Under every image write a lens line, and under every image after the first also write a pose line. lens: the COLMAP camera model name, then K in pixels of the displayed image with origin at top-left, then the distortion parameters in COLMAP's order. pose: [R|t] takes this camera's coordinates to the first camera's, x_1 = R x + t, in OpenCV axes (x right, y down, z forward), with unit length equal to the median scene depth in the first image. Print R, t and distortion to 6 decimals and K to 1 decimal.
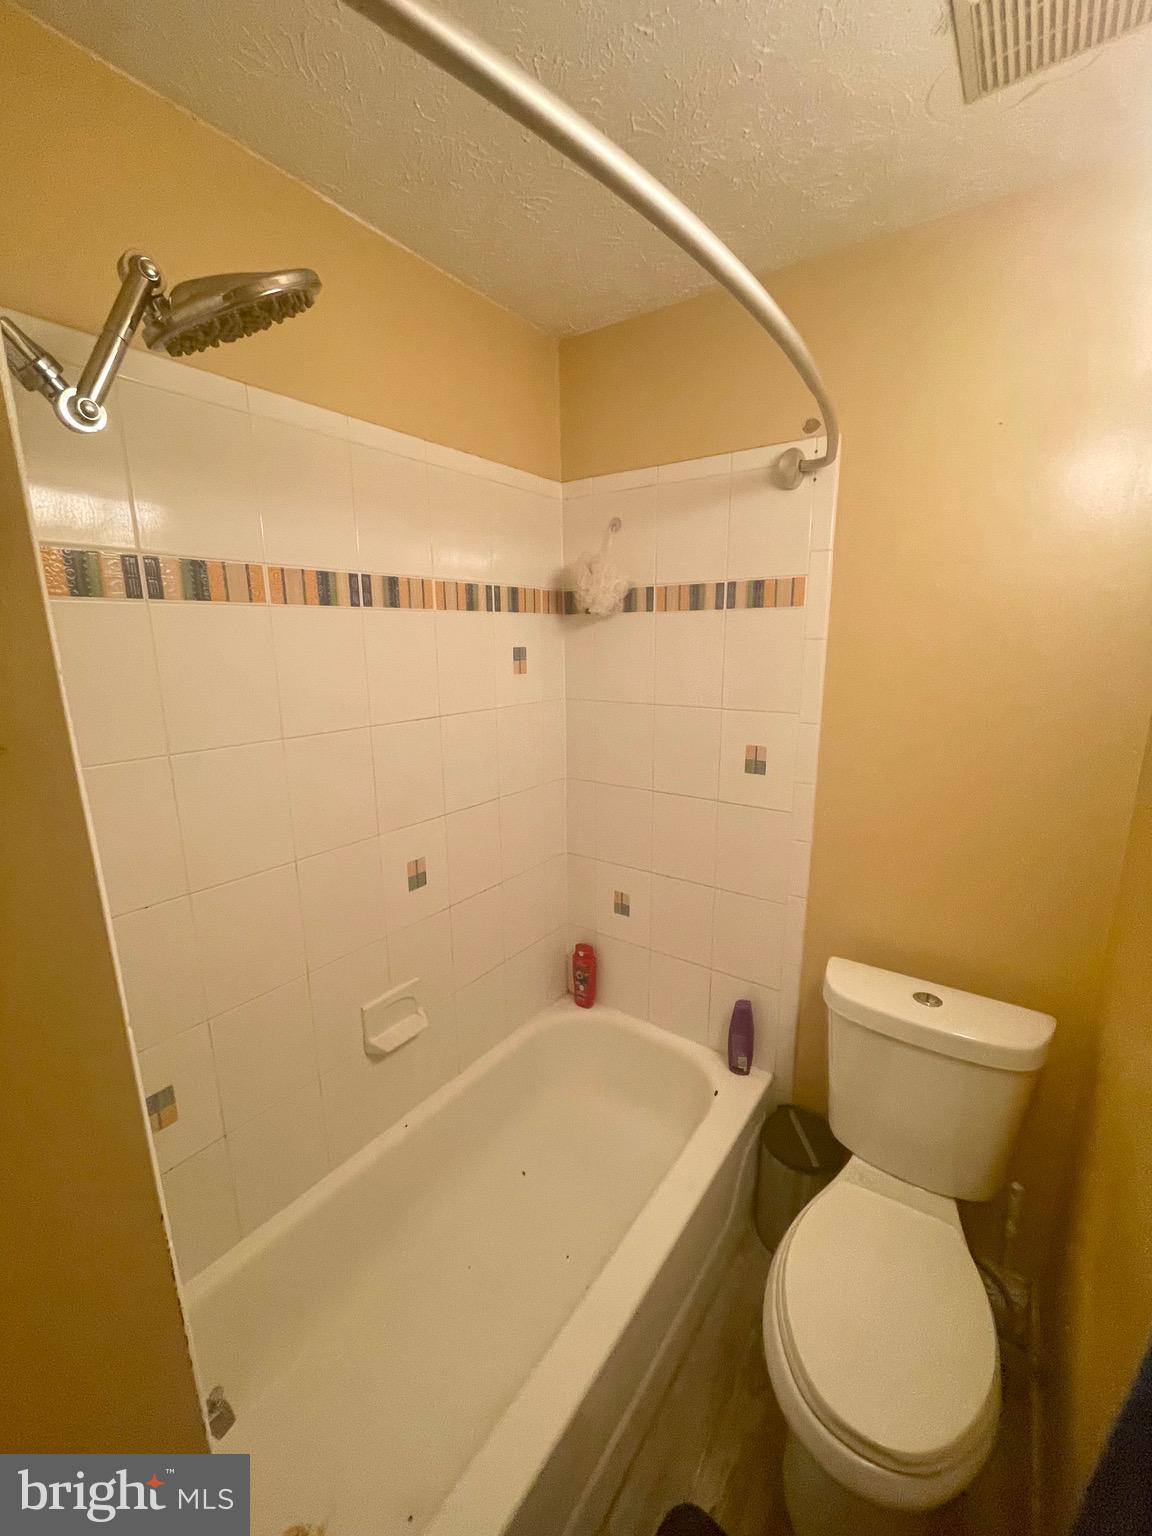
lens RADIAL K [[626.0, 0, 575.1], [0, 626.0, 769.8], [0, 0, 1]] dist [-0.001029, -0.000275]
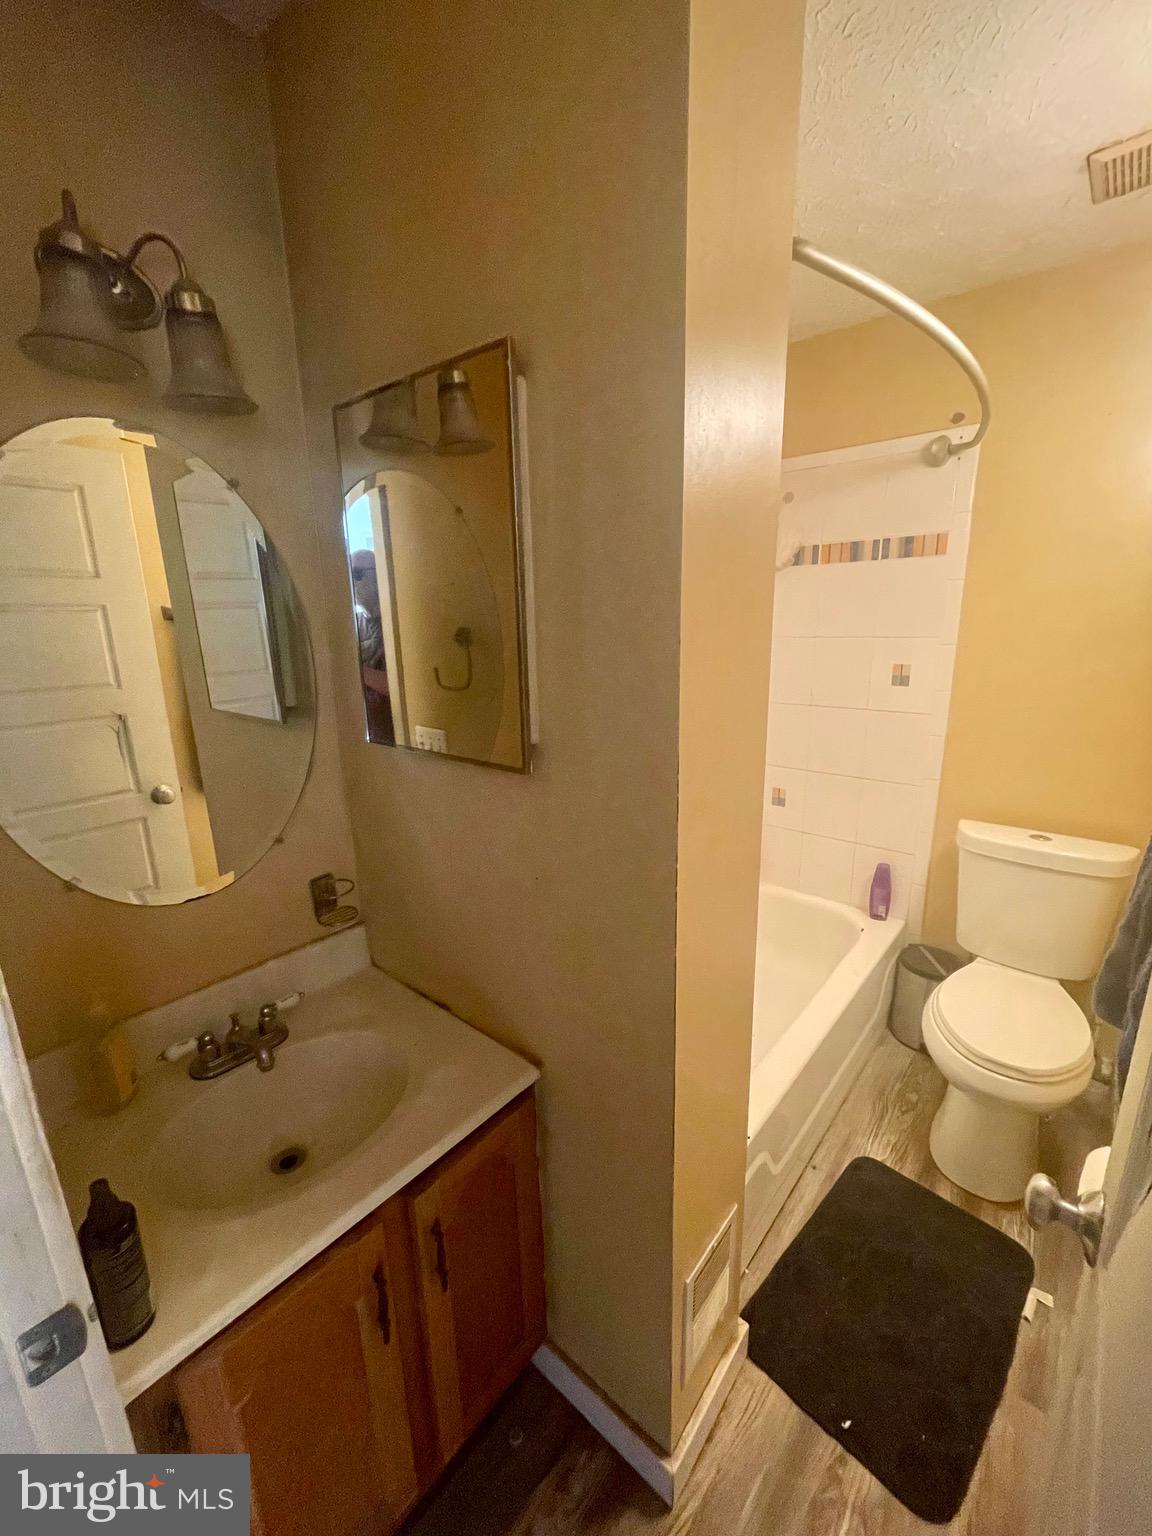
lens RADIAL K [[626.0, 0, 578.4], [0, 626.0, 770.7], [0, 0, 1]] dist [-0.001029, -0.000275]
pose [[0.996657, 0.012349, -0.080755, -0.281114], [-0.010648, 0.999713, 0.021471, 0.165777], [0.080997, -0.020539, 0.996503, -0.373264]]
